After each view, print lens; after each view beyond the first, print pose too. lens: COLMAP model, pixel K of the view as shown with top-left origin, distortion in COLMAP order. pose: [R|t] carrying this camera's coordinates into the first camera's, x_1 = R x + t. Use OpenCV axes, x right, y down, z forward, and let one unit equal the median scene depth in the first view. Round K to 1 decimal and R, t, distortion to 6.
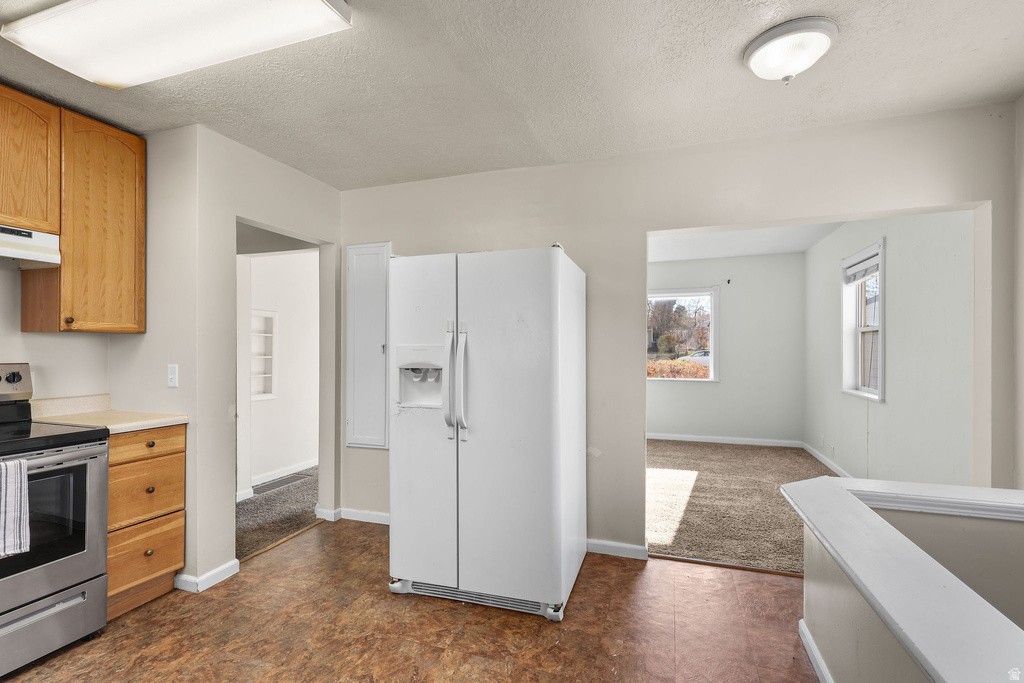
lens RADIAL K [[470.0, 0, 512.1], [0, 470.0, 346.6], [0, 0, 1]] dist [-0.002983, -0.000328]
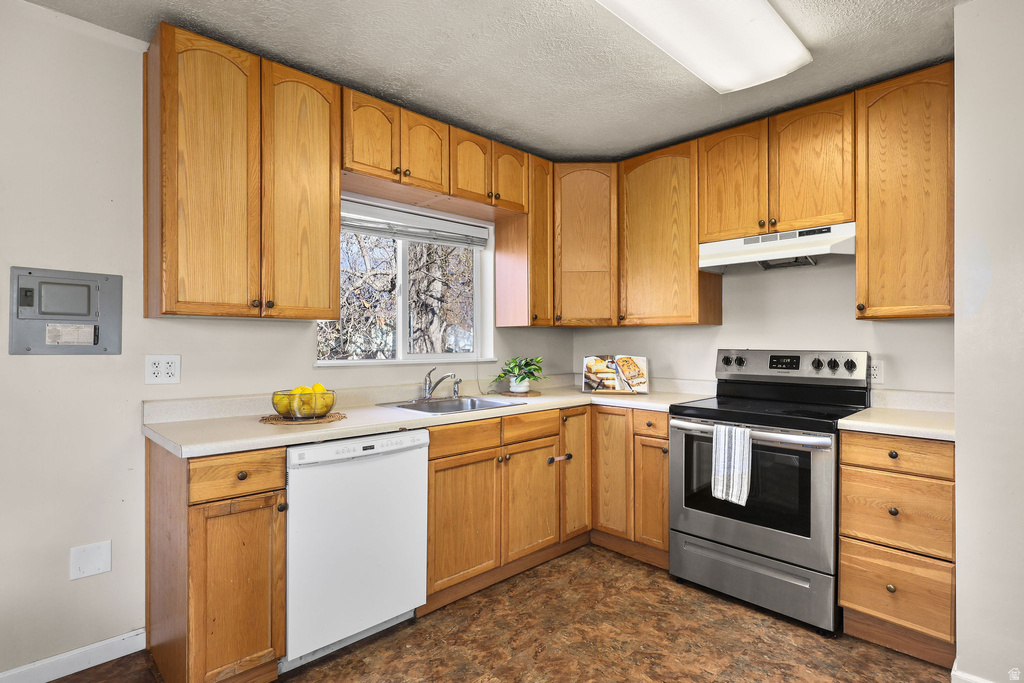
lens RADIAL K [[524.0, 0, 510.7], [0, 524.0, 342.5], [0, 0, 1]] dist [0.002195, -0.000050]
pose [[-0.454839, -0.001282, -0.890573, 0.341275], [0.003983, 0.999986, -0.003473, 0.017154], [0.890565, -0.005127, -0.454828, 0.855147]]
